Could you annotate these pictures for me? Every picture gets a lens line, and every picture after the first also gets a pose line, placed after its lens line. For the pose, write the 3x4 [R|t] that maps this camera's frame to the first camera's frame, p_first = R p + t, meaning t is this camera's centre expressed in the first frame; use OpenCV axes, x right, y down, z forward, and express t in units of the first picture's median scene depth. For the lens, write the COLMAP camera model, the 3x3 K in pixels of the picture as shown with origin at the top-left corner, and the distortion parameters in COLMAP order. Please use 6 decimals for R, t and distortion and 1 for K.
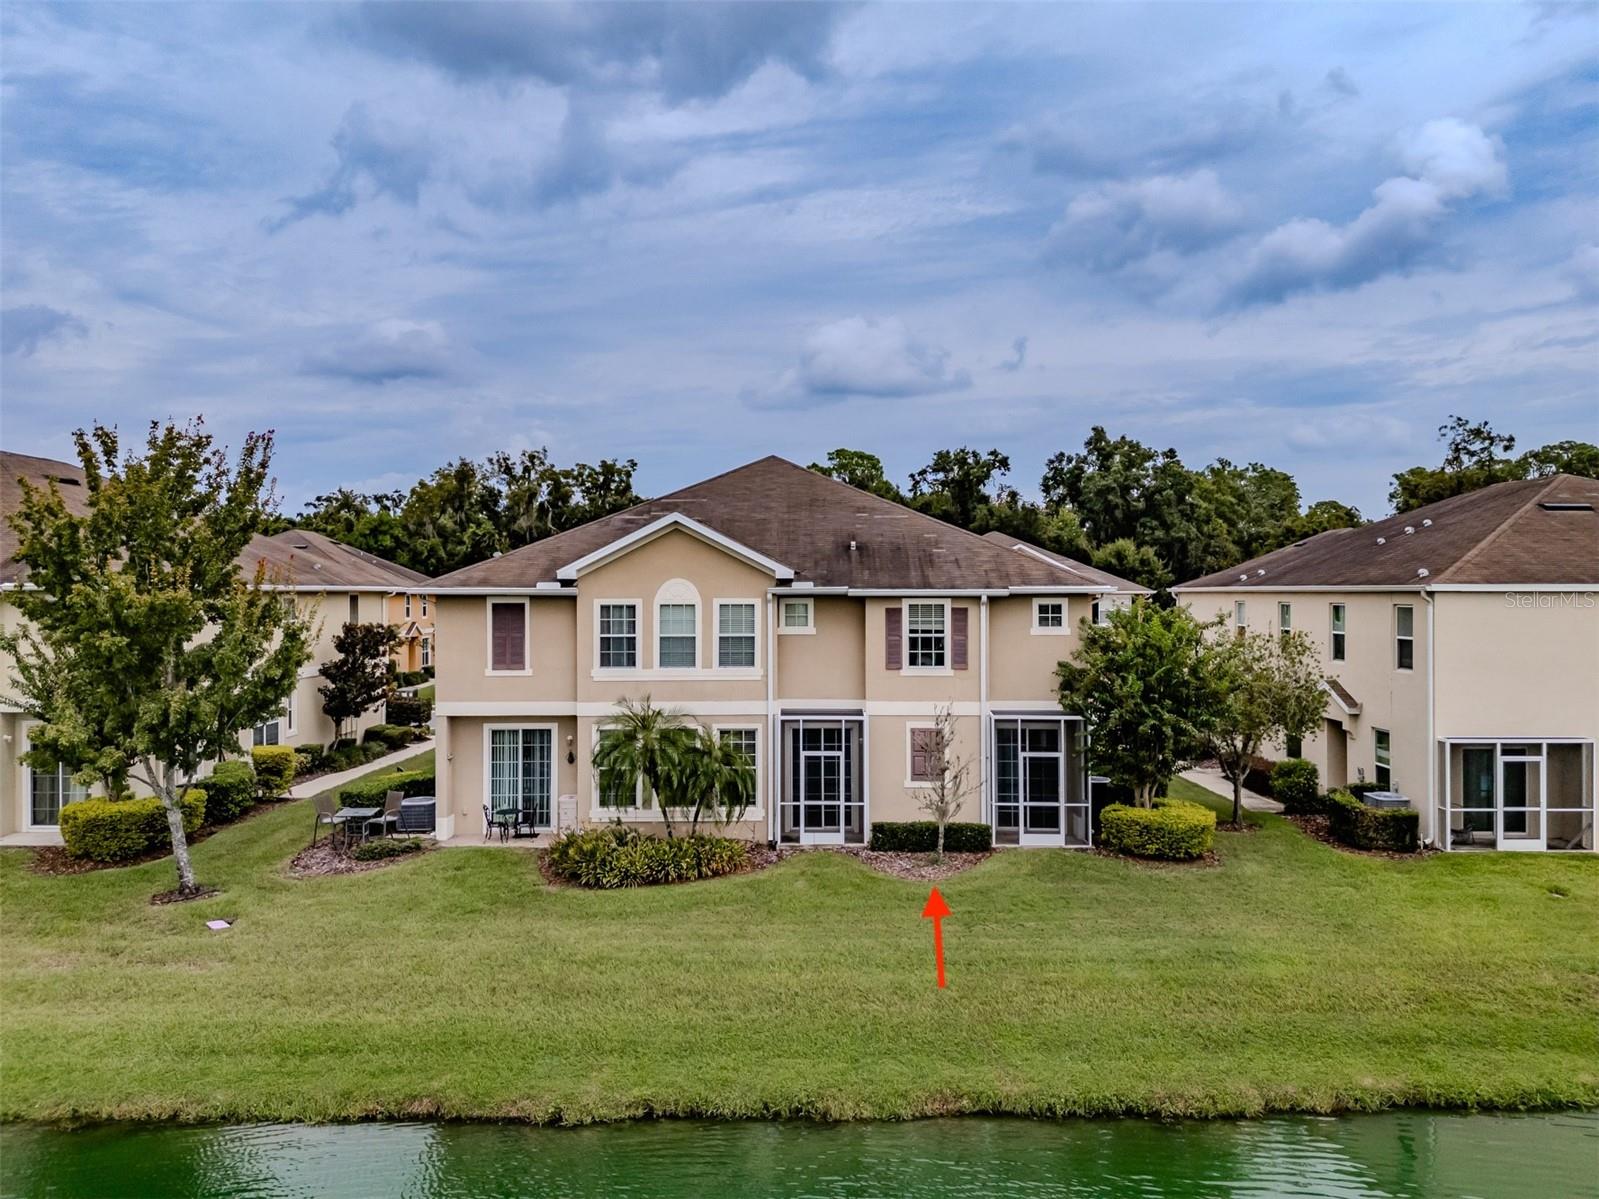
lens RADIAL K [[1171.8, 0, 800.0], [0, 1171.8, 593.2], [0, 0, 1]] dist [0.072664, -0.070548]
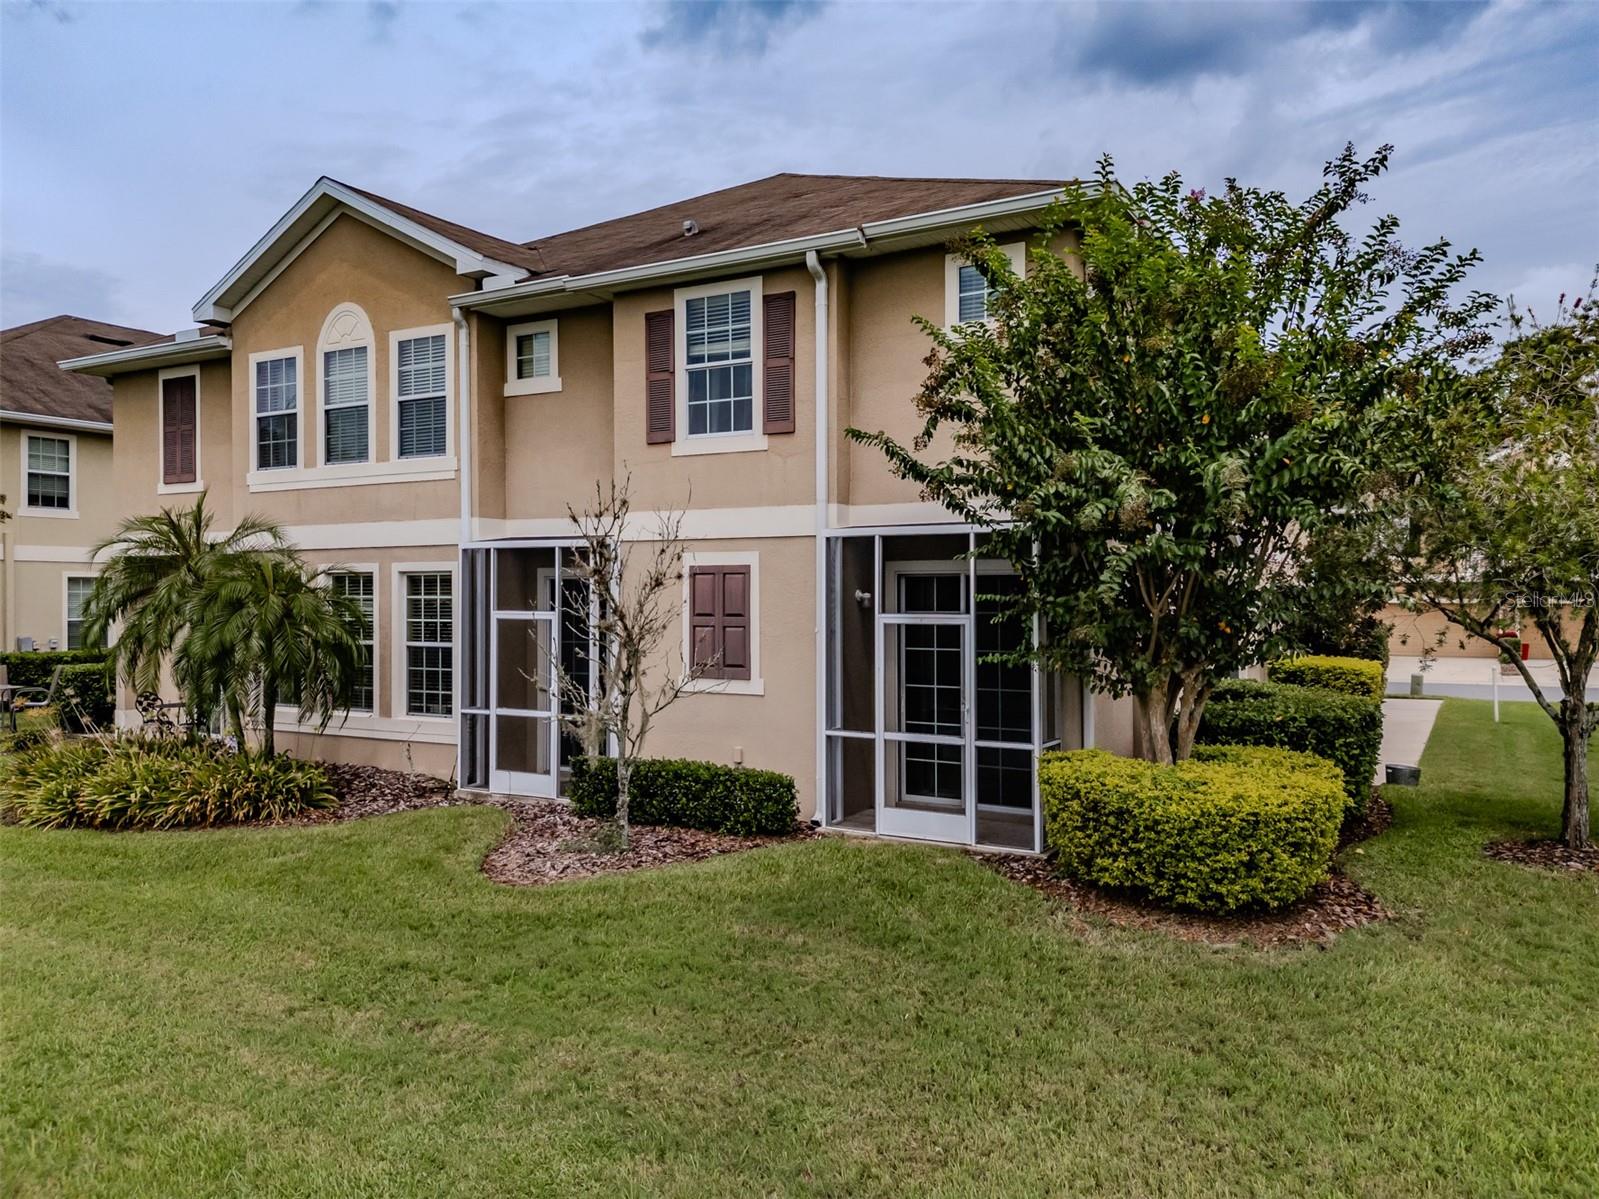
lens RADIAL K [[1171.8, 0, 812.1], [0, 1171.8, 608.0], [0, 0, 1]] dist [0.072664, -0.070548]
pose [[0.879416, 0.005826, -0.476019, 0.362112], [-0.000130, 0.999928, 0.011999, 0.126351], [0.476055, -0.010491, 0.879353, 0.610889]]
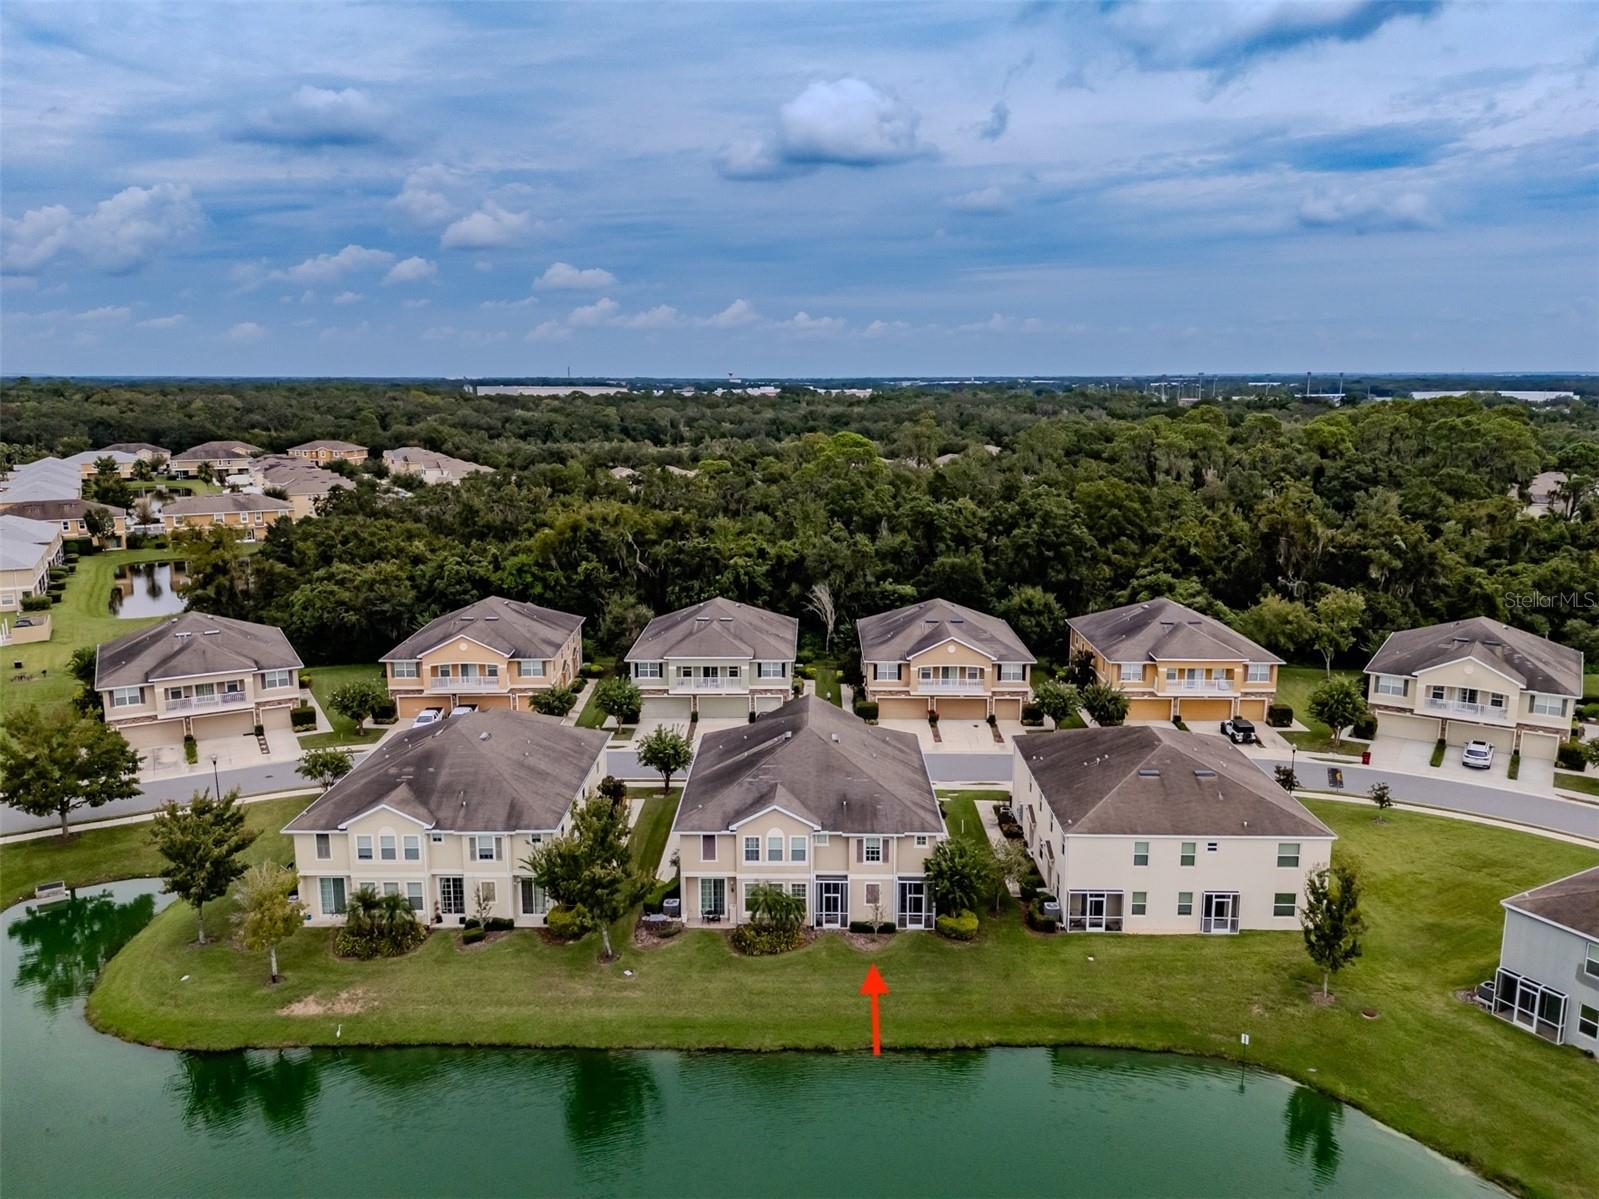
lens RADIAL K [[1171.8, 0, 795.7], [0, 1171.8, 597.2], [0, 0, 1]] dist [0.072664, -0.070548]
pose [[0.999982, 0.001000, -0.005883, -0.045644], [0.000122, 0.982214, 0.187765, -0.988820], [0.005967, -0.187762, 0.982196, -1.419175]]
